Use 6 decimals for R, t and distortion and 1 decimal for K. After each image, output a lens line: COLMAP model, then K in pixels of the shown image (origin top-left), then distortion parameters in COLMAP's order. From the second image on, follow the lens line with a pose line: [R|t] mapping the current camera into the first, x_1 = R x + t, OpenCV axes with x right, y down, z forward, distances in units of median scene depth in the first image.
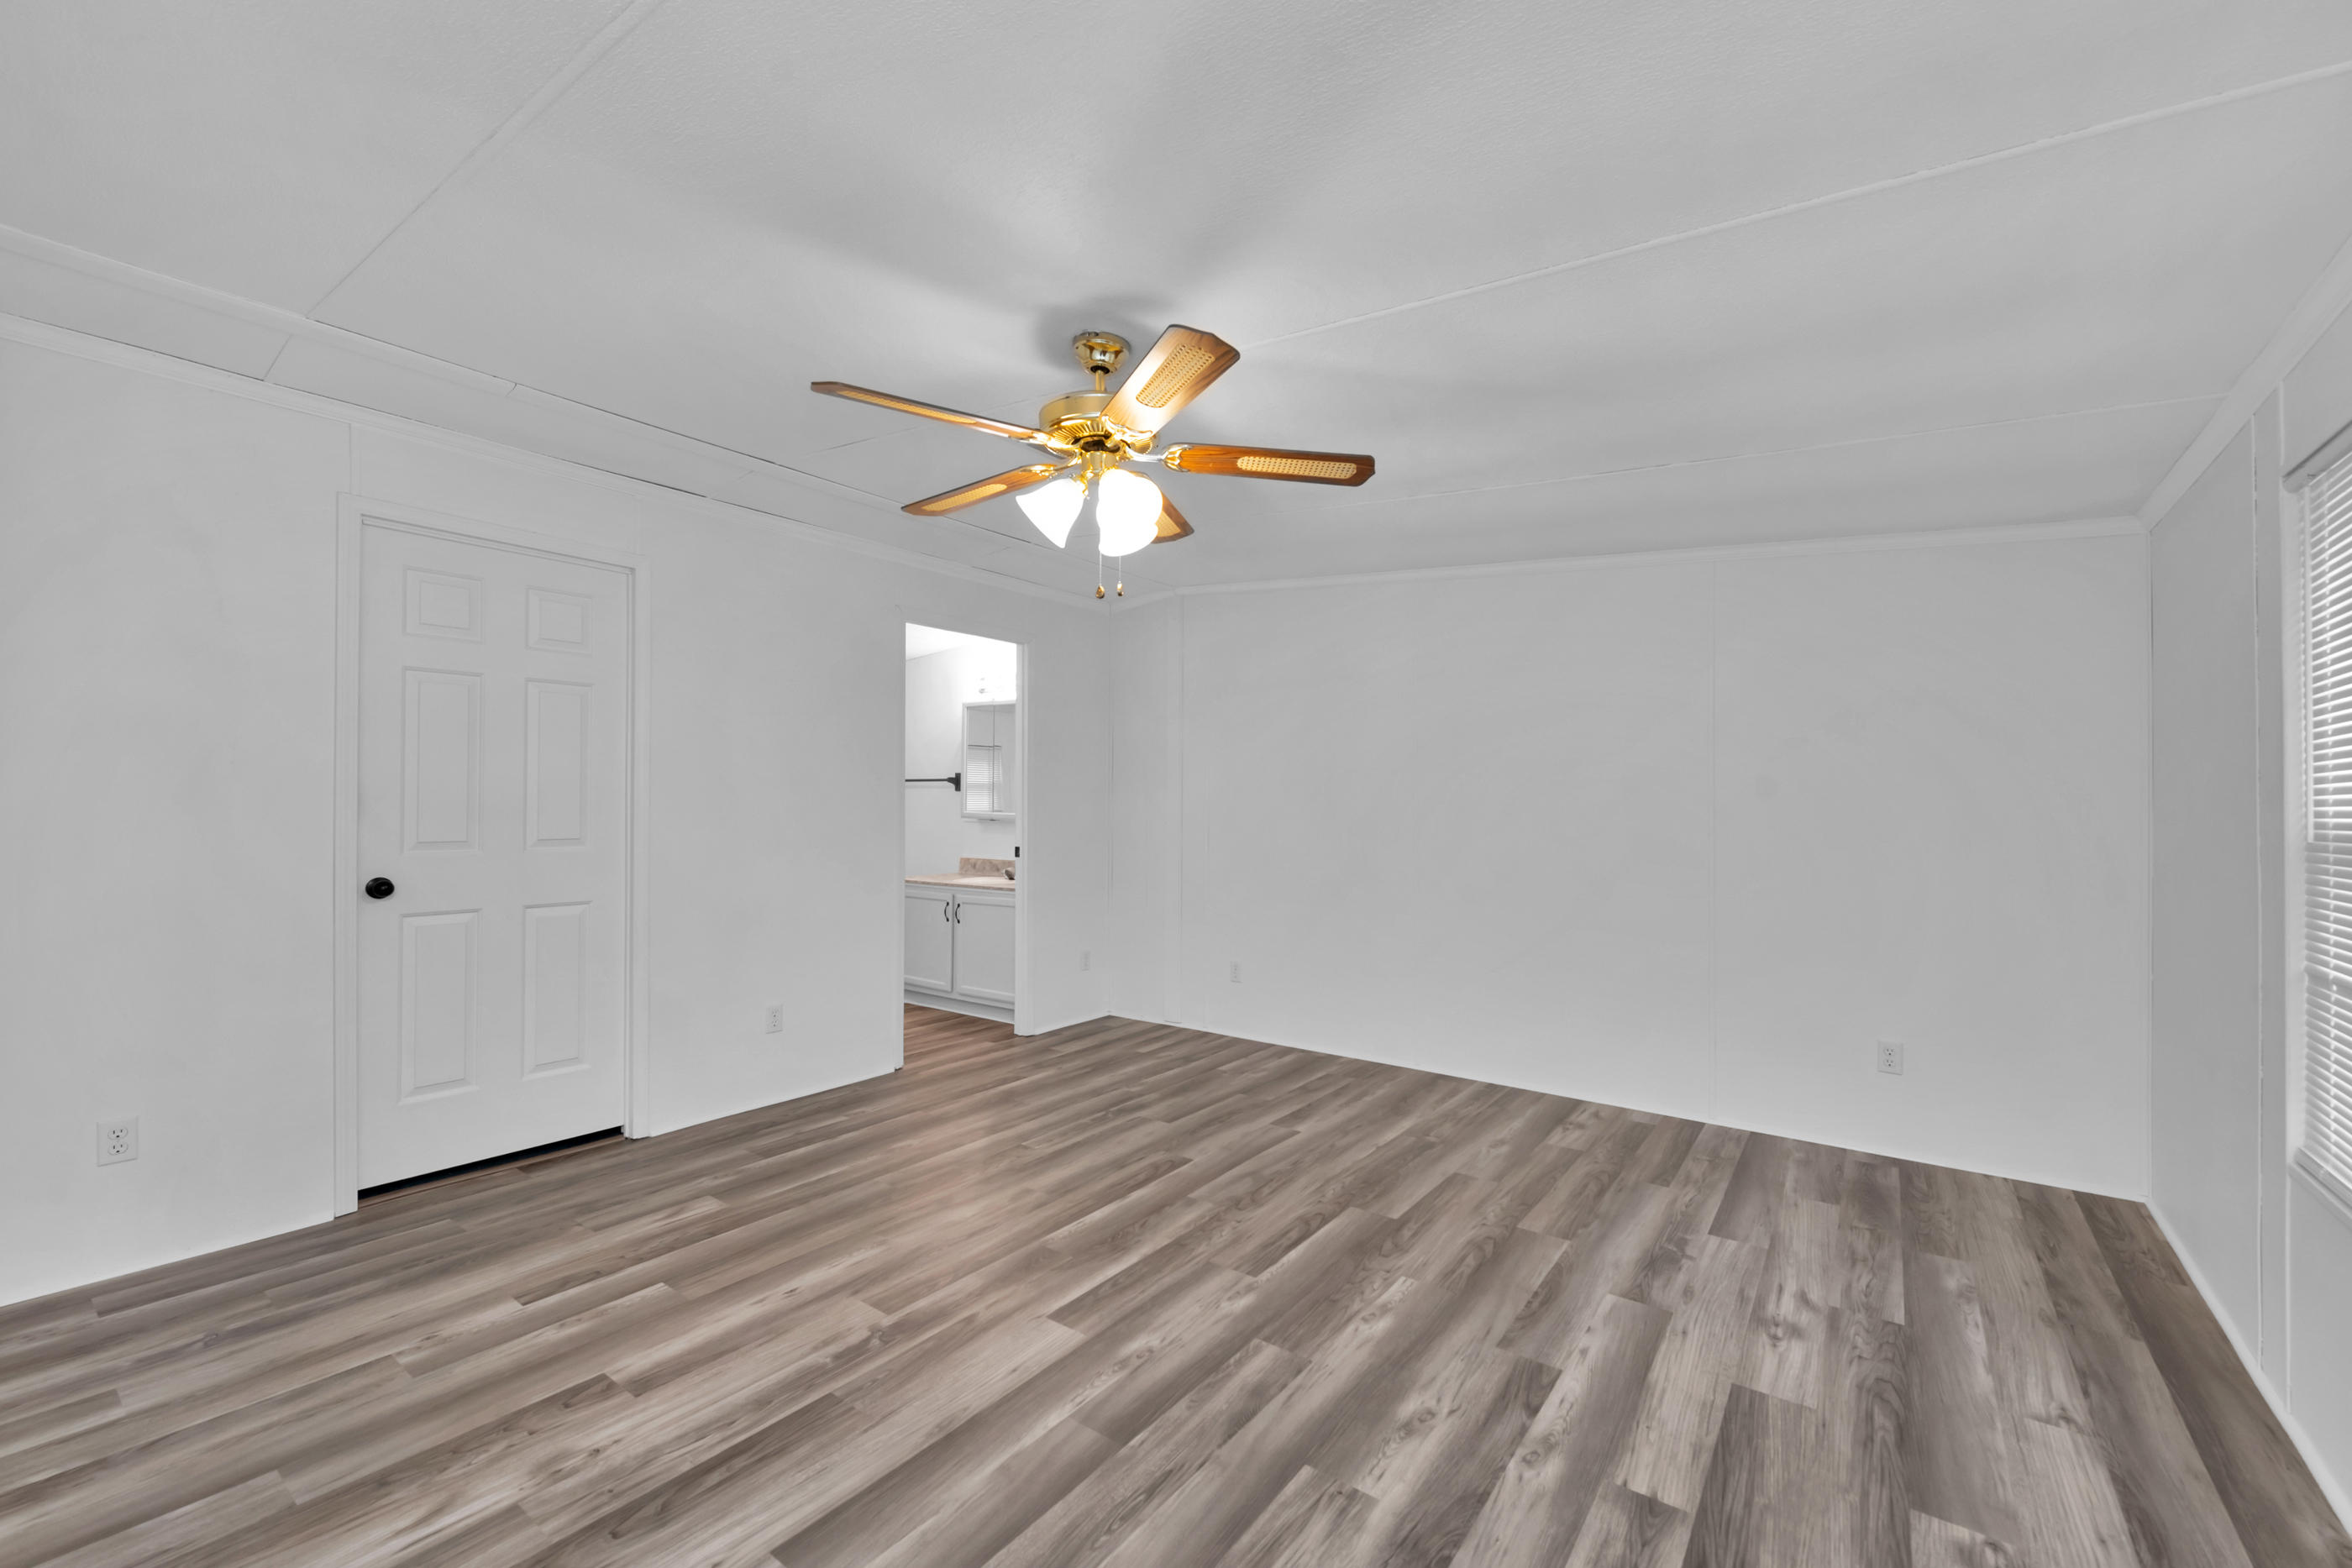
lens RADIAL K [[951.9, 0, 1237.2], [0, 951.9, 792.6], [0, 0, 1]] dist [-0.000587, -0.004021]
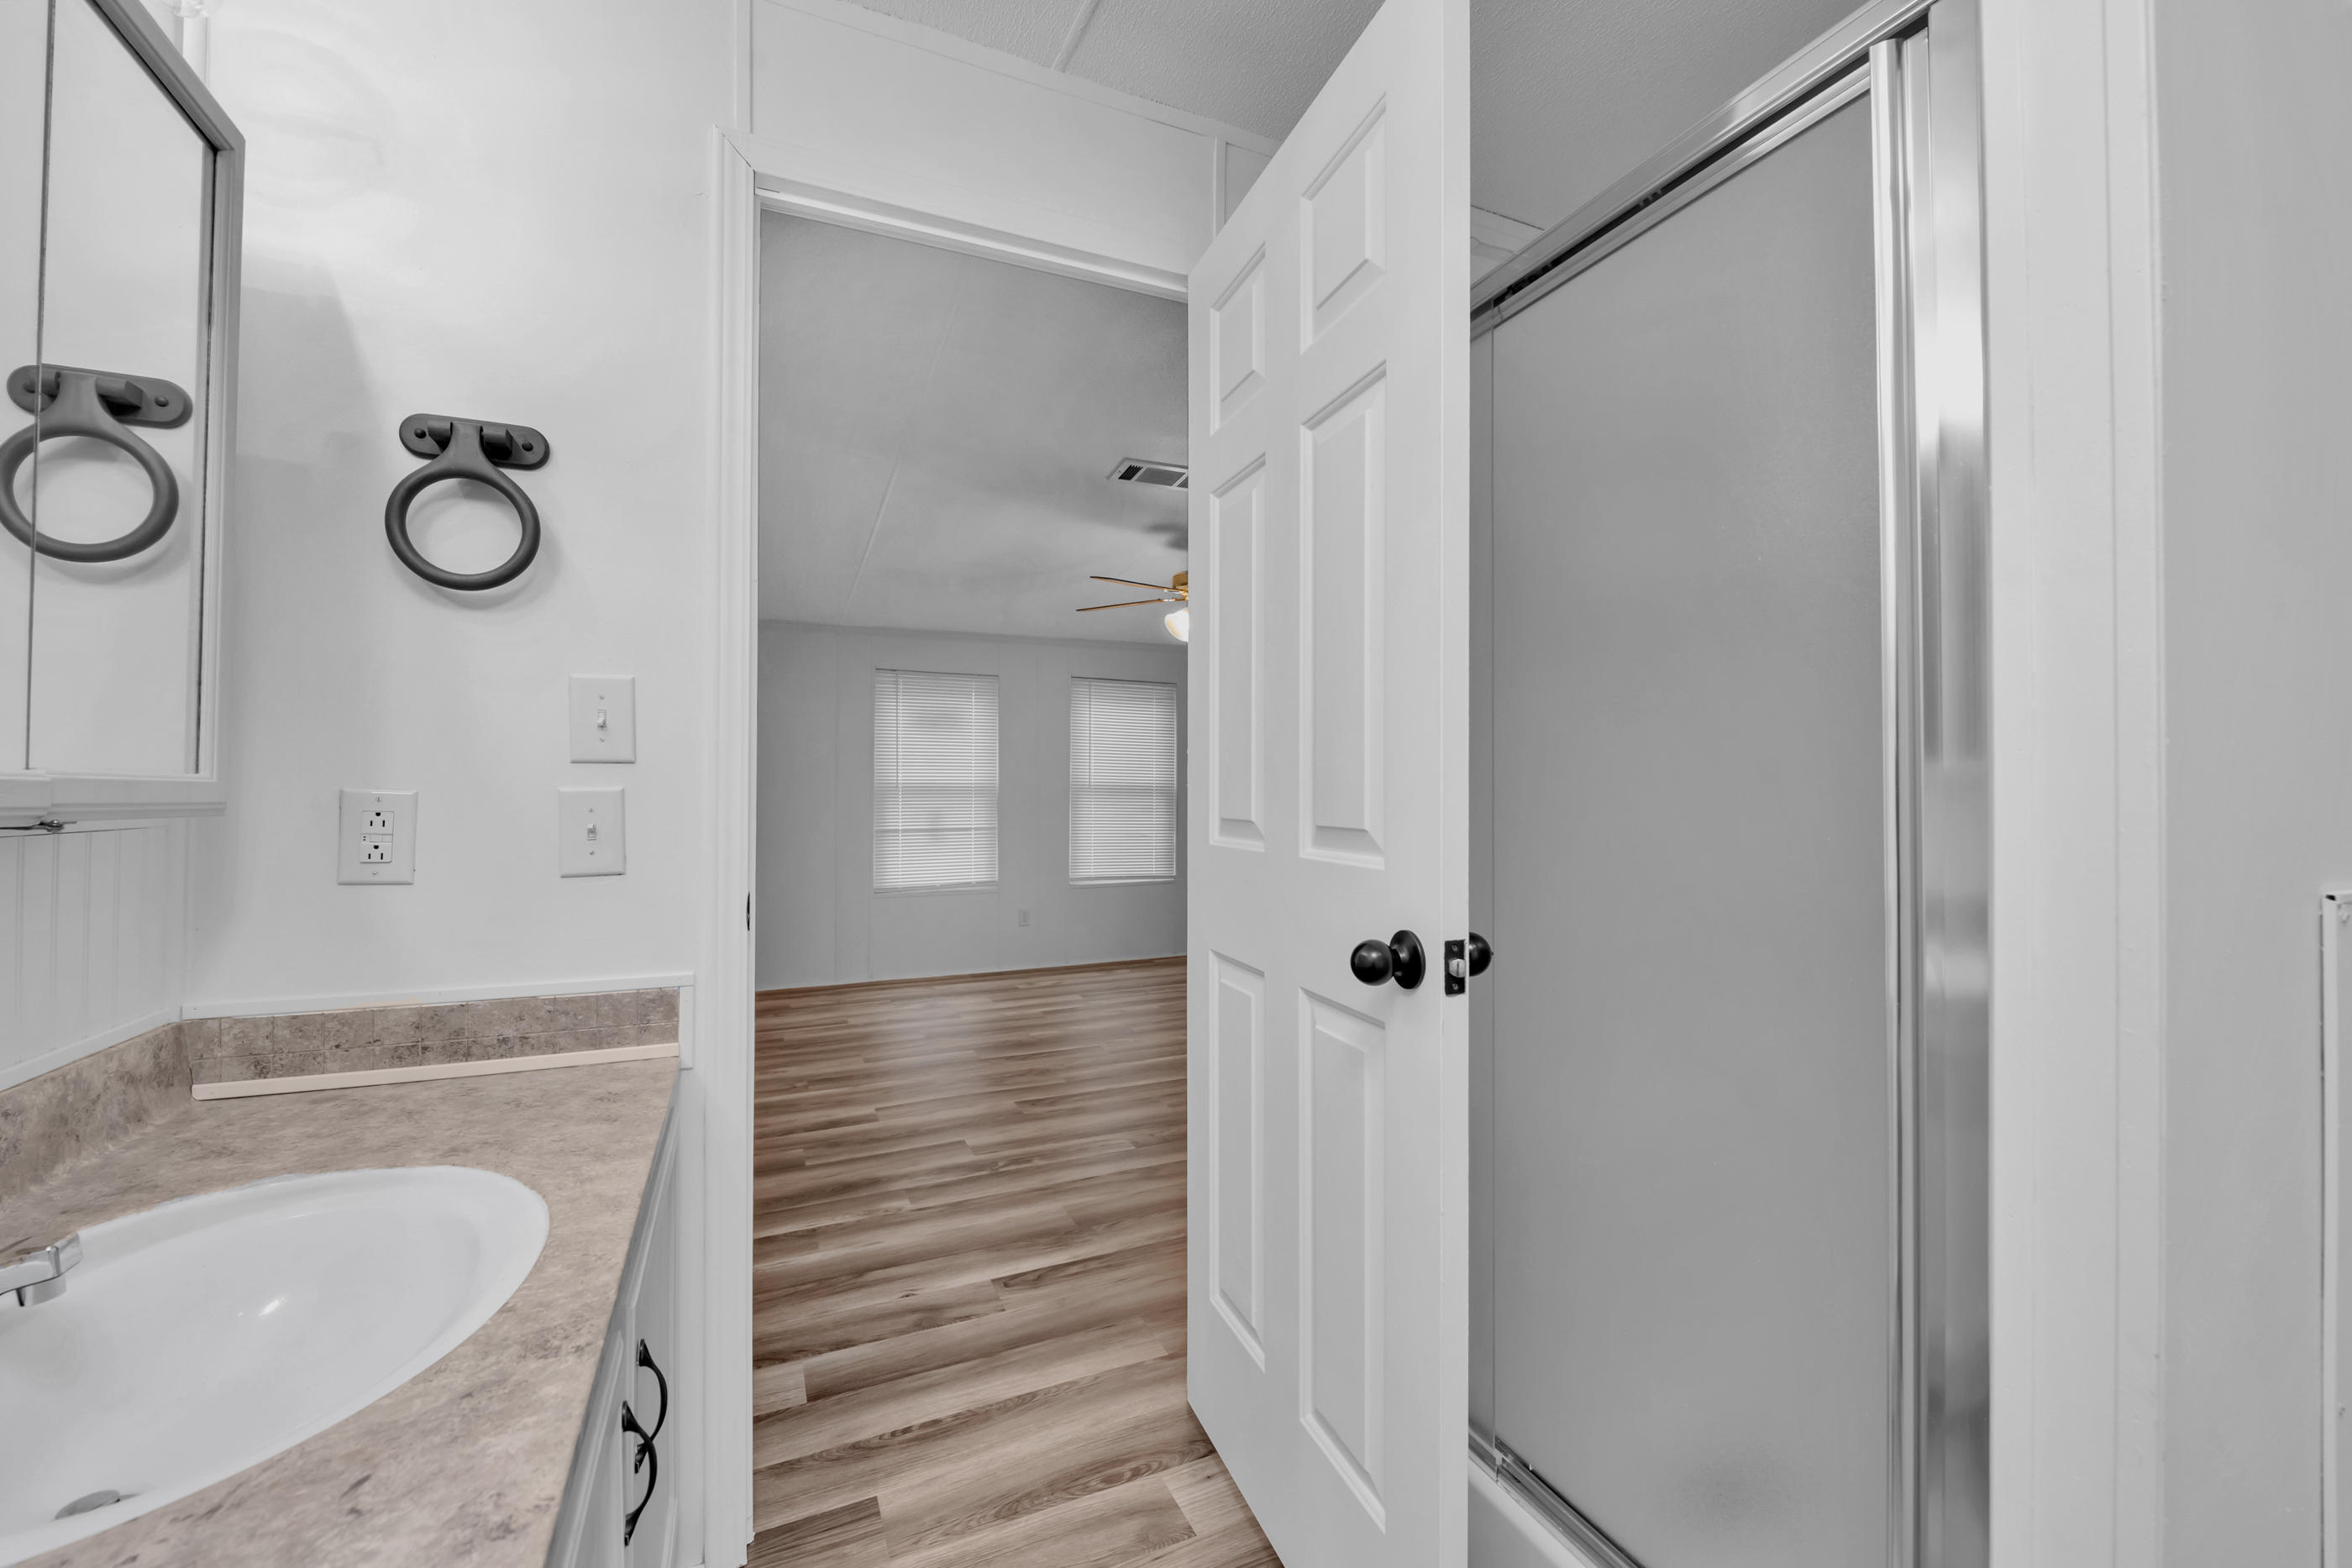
lens RADIAL K [[951.1, 0, 1178.9], [0, 951.1, 779.7], [0, 0, 1]] dist [-0.000529, -0.003717]
pose [[-0.855951, 0.006649, 0.517014, -1.032998], [-0.006071, 0.999719, -0.022908, 0.076010], [-0.517021, -0.022747, -0.855671, 2.515260]]
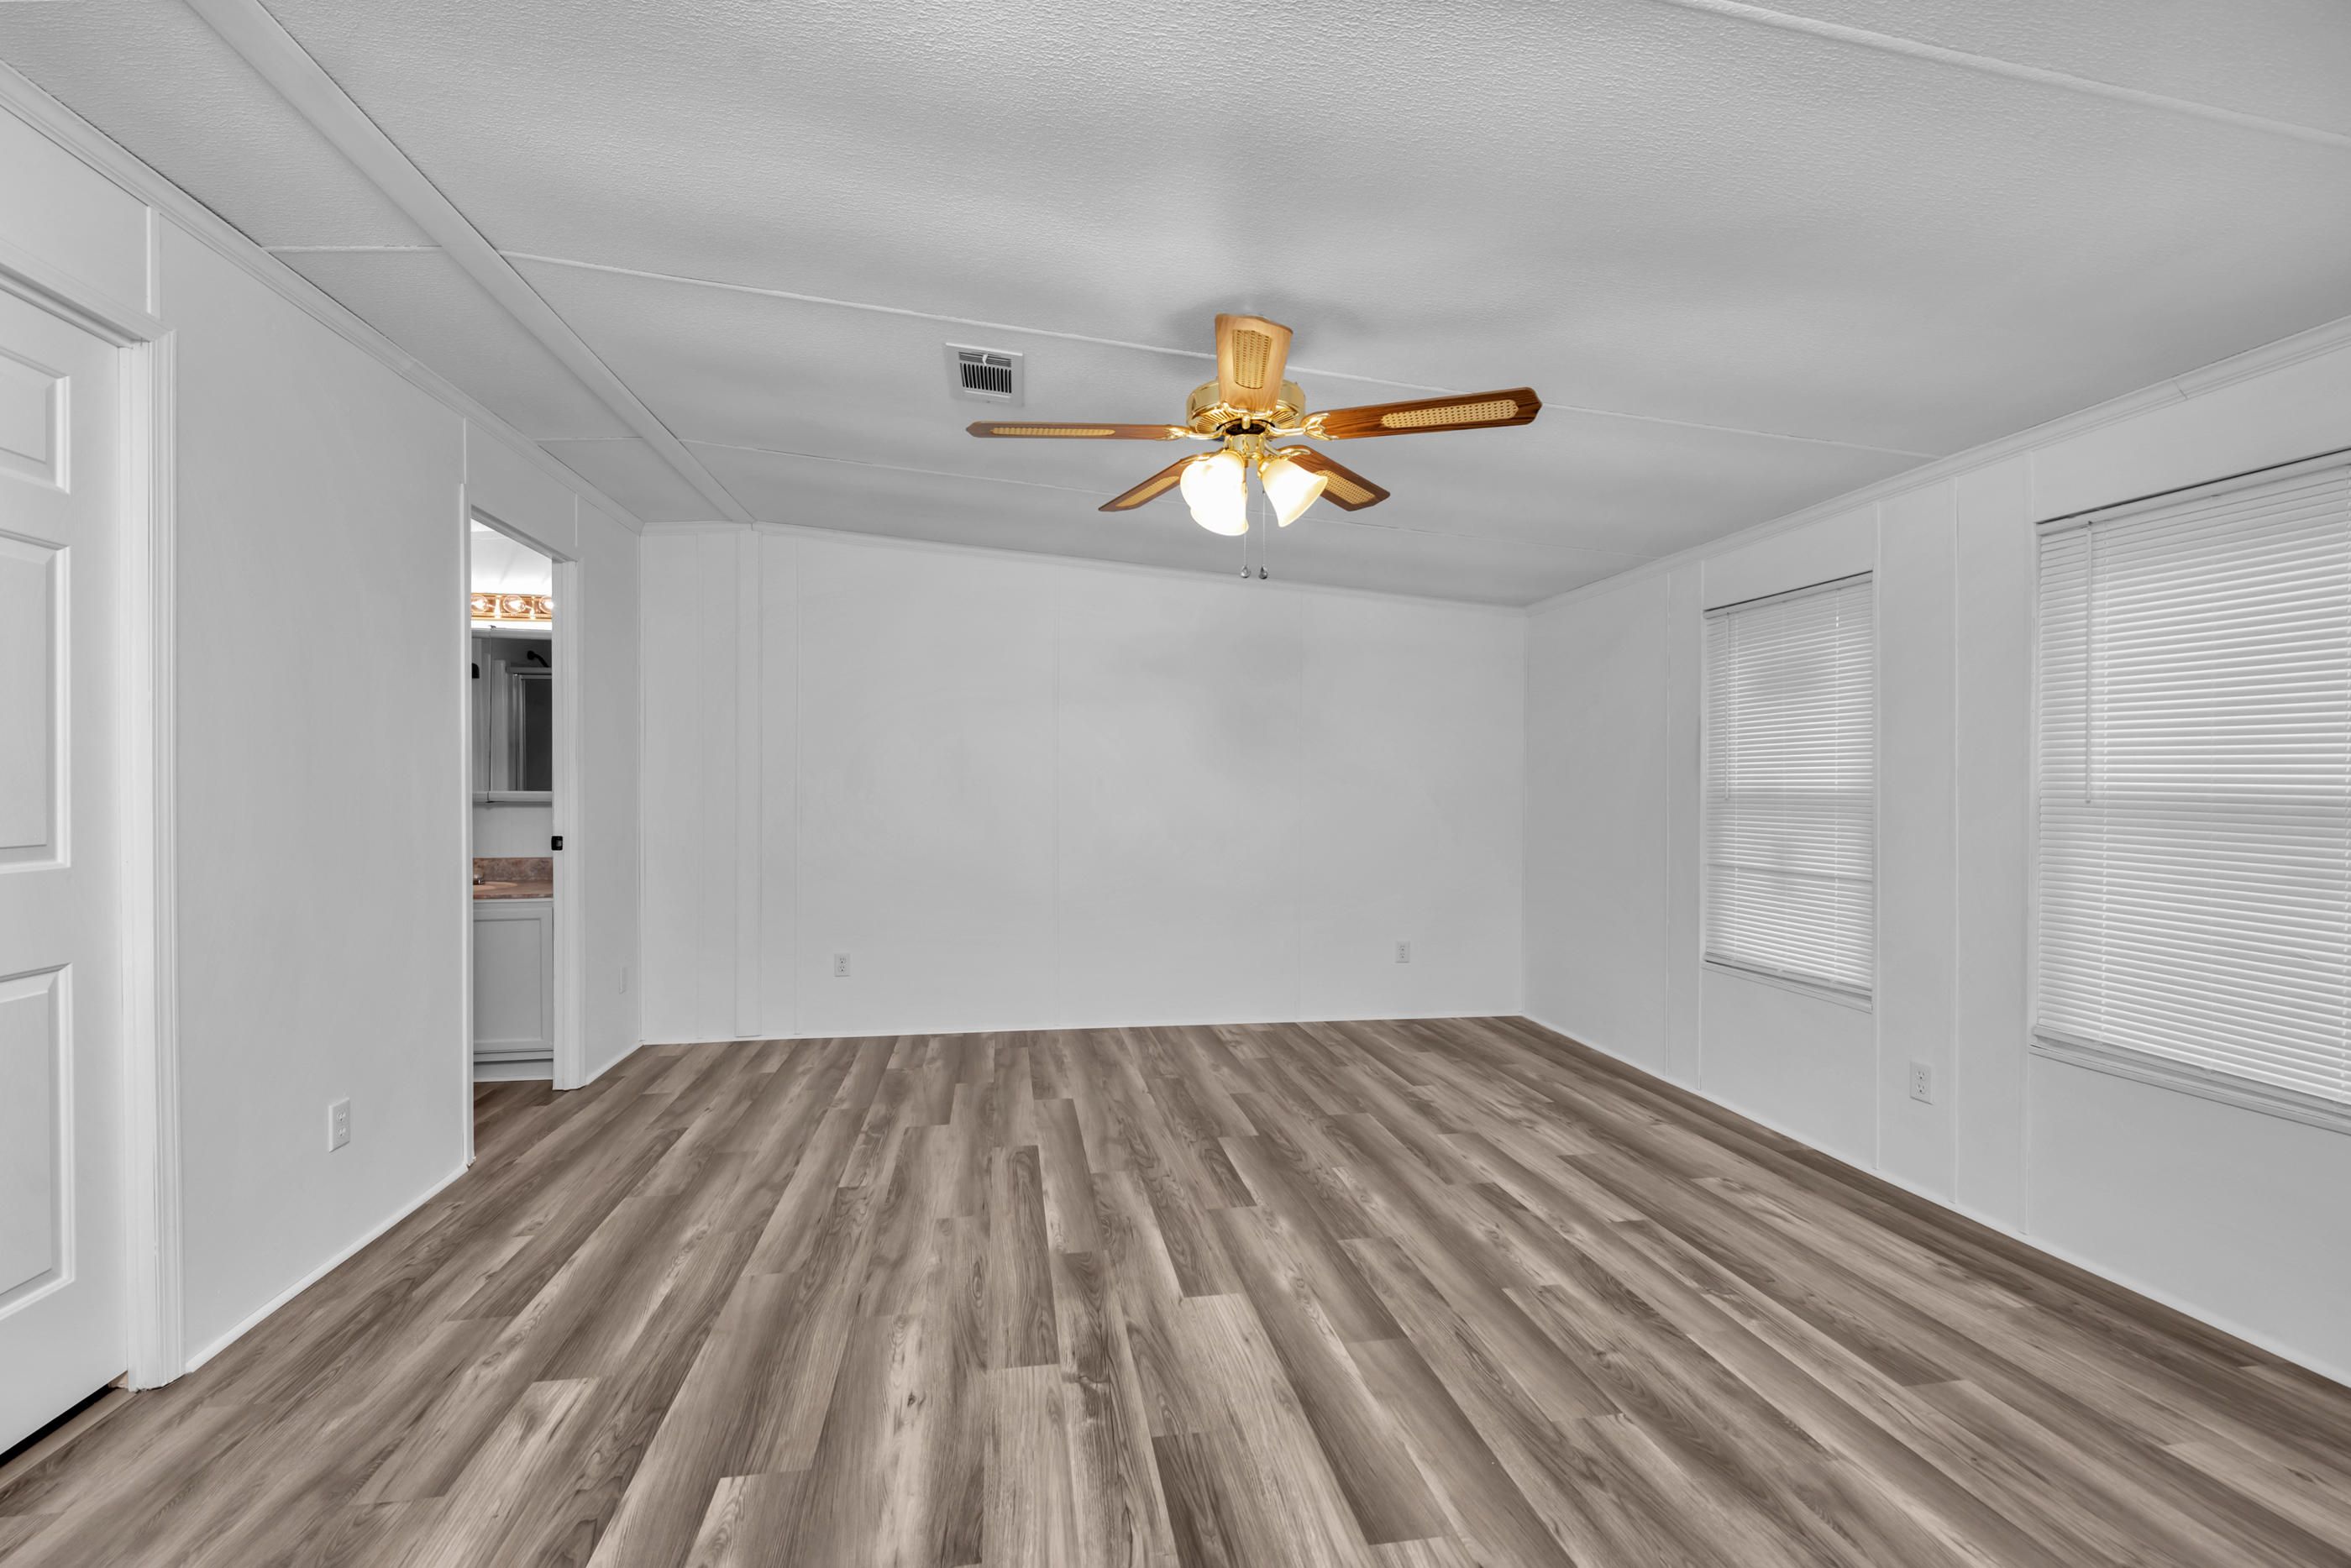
lens RADIAL K [[950.7, 0, 1178.4], [0, 950.7, 779.7], [0, 0, 1]] dist [-0.000529, -0.003717]
pose [[0.717541, -0.002809, 0.696510, -0.856831], [-0.006308, 0.999925, 0.010530, 0.003494], [-0.696487, -0.011949, 0.717470, 0.291902]]
